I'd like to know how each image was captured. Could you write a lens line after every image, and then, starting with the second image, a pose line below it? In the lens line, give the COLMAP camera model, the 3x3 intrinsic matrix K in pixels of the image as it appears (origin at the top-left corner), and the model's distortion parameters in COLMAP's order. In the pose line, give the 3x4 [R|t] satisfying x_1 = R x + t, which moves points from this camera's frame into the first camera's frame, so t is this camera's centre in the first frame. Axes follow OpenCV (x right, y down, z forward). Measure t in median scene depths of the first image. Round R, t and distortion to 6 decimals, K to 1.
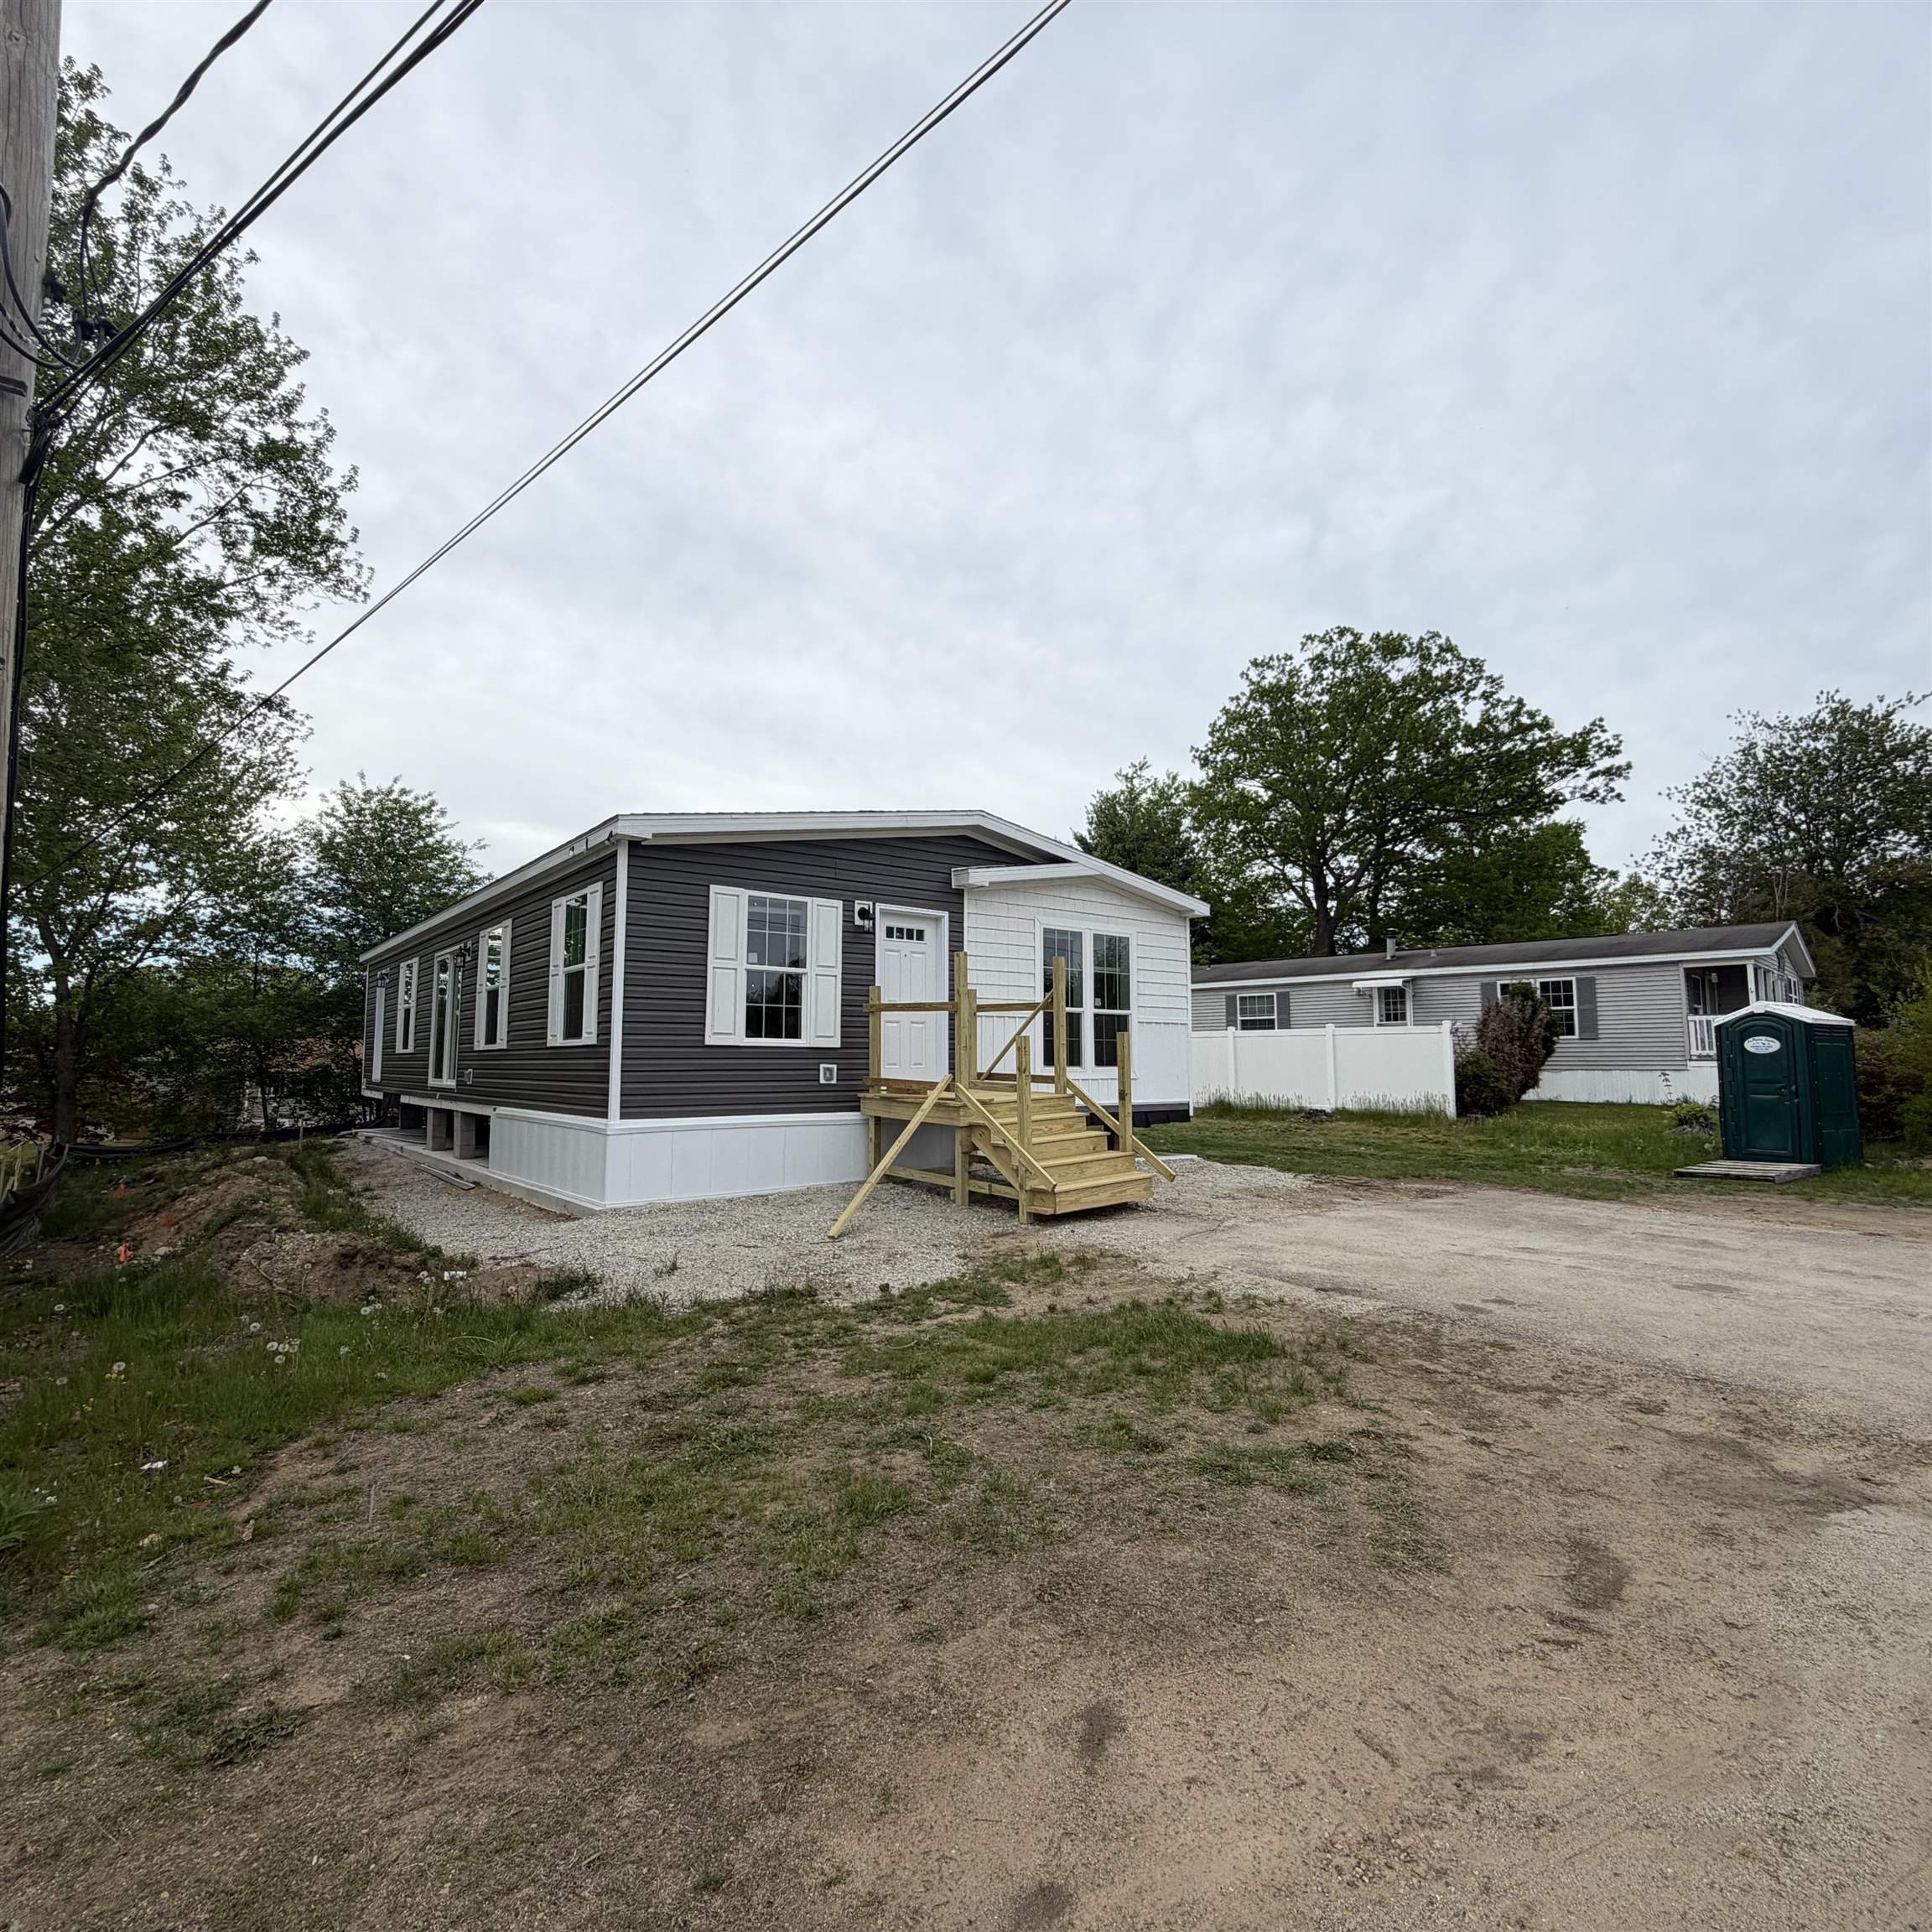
lens RADIAL K [[1035.7, 0, 966.6], [0, 1035.7, 963.2], [0, 0, 1]] dist [0.008199, 0.001308]
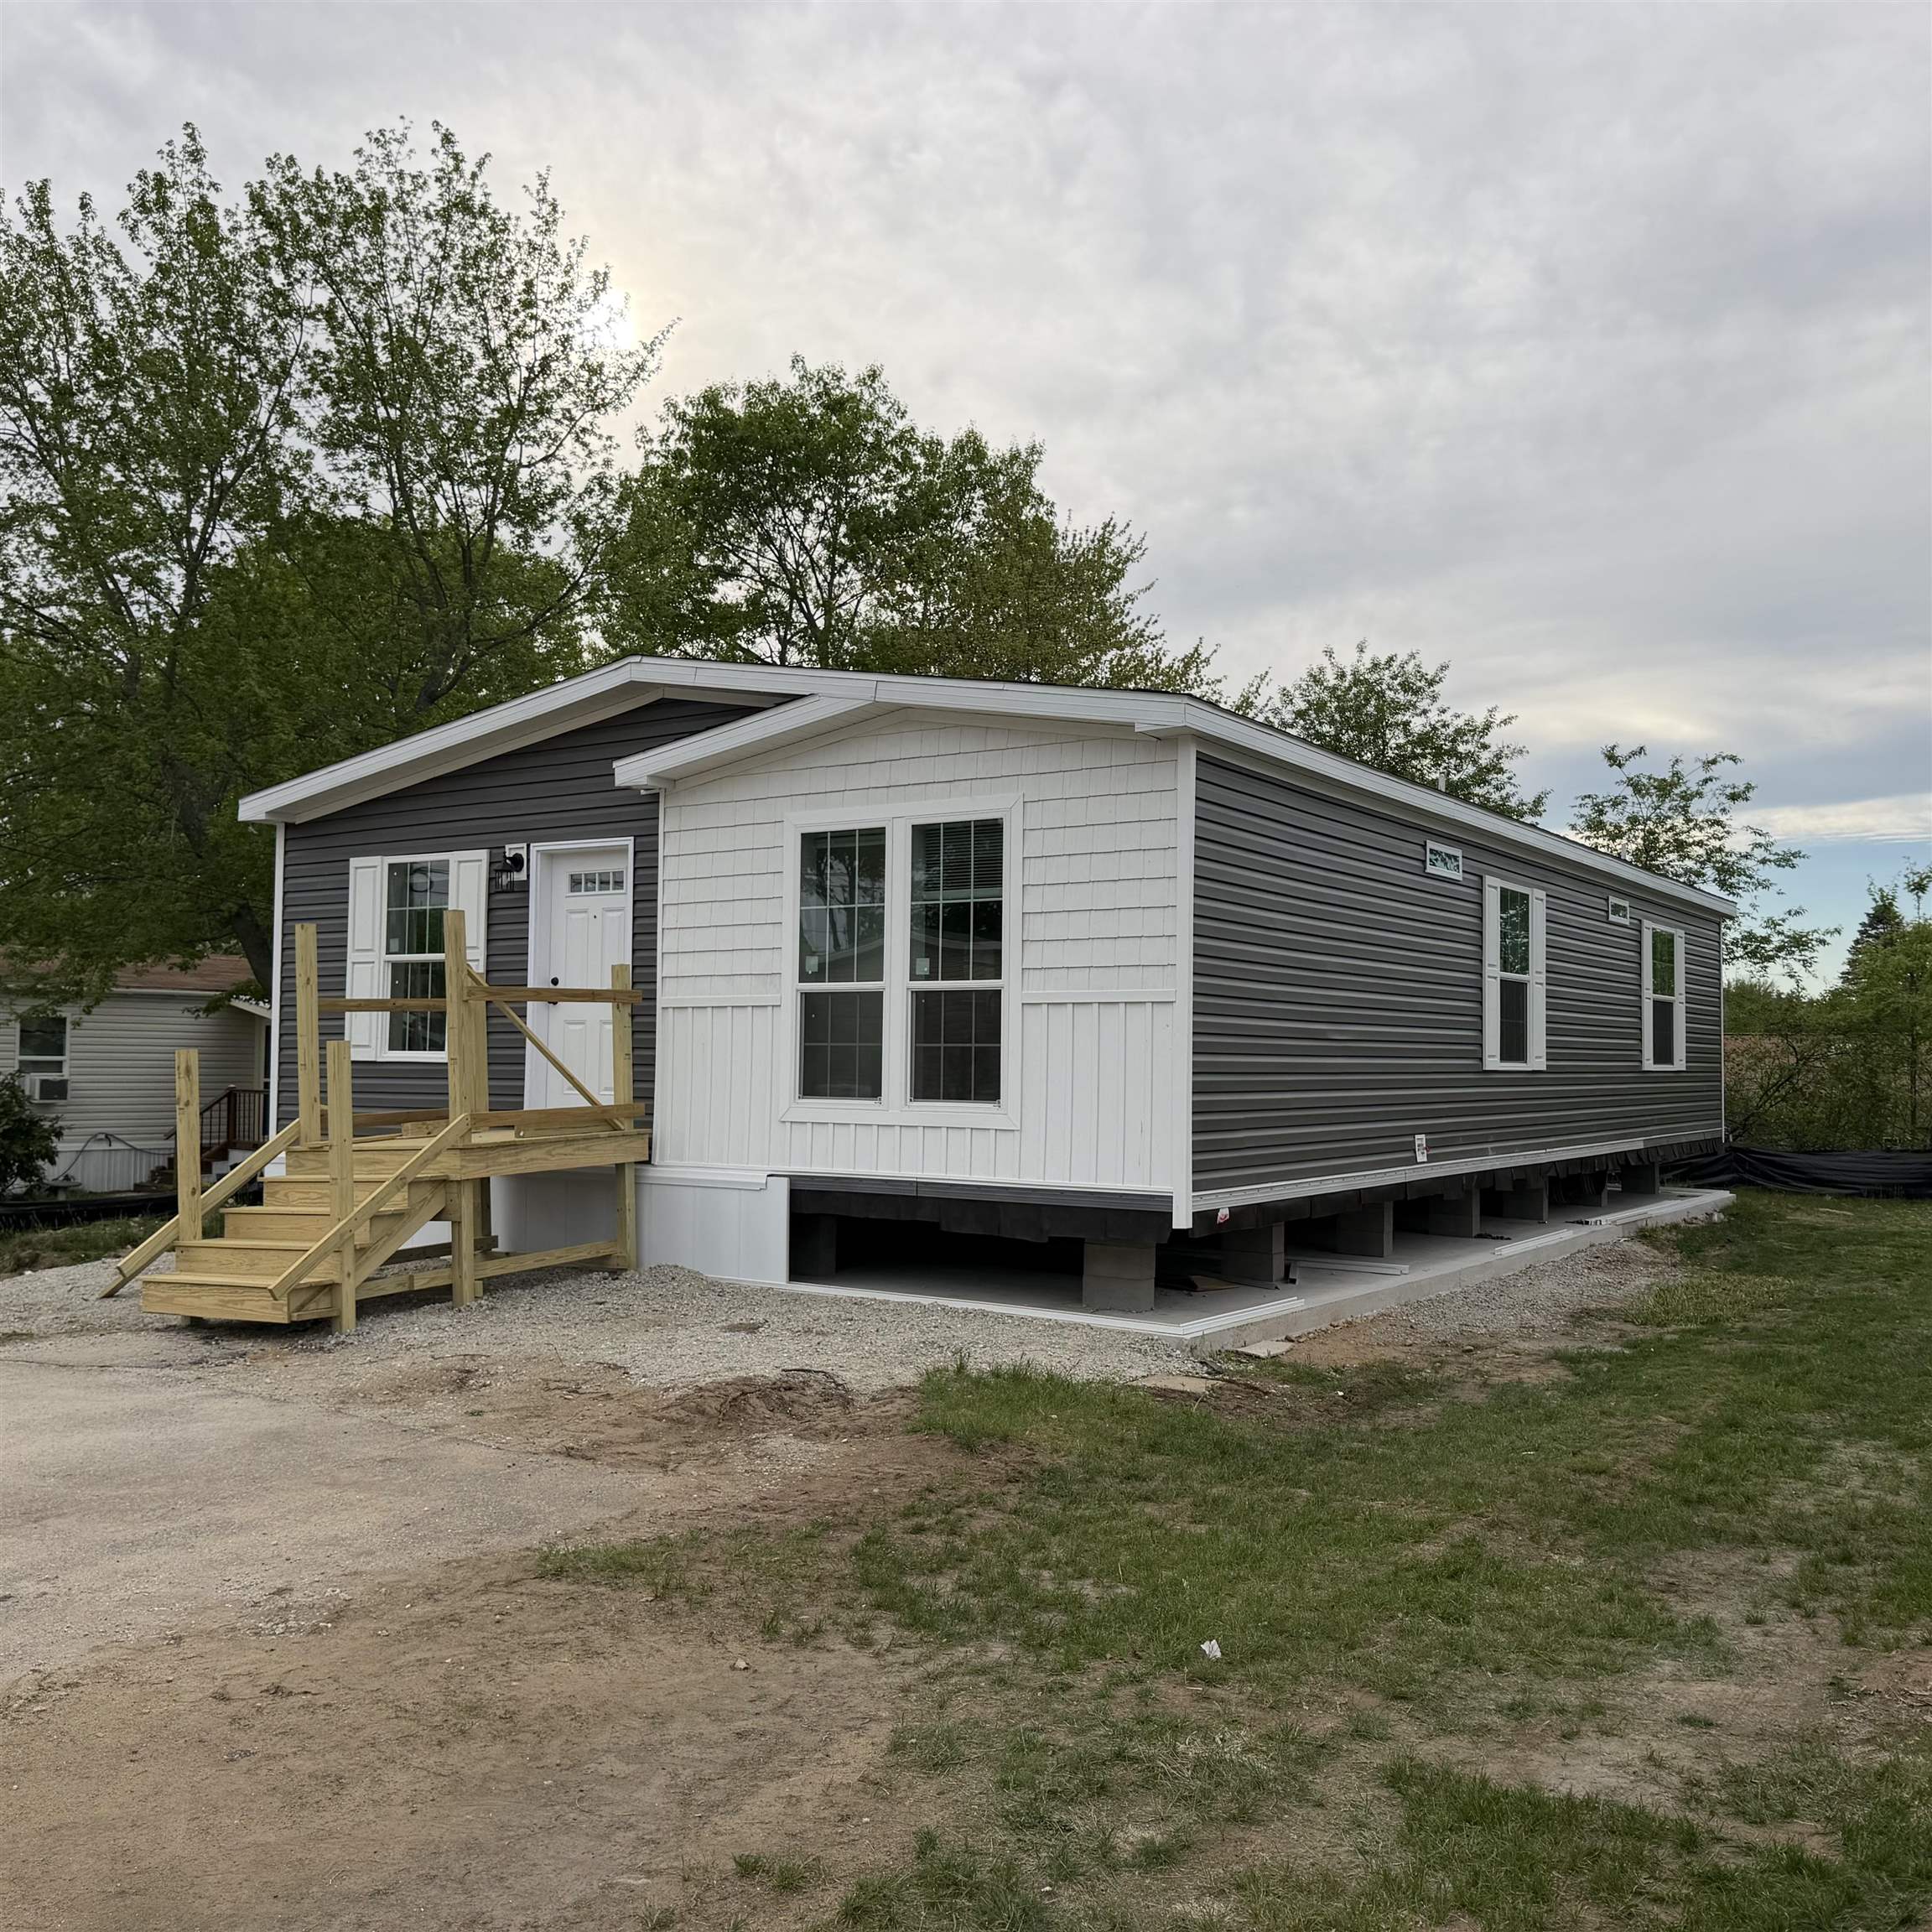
lens RADIAL K [[1884.1, 0, 967.1], [0, 1884.1, 968.8], [0, 0, 1]] dist [0.007141, 0.000000]
pose [[0.331393, -0.058753, -0.941662, 0.995596], [0.073461, 0.996636, -0.036331, 0.075166], [0.940629, -0.057136, 0.334595, 0.759369]]
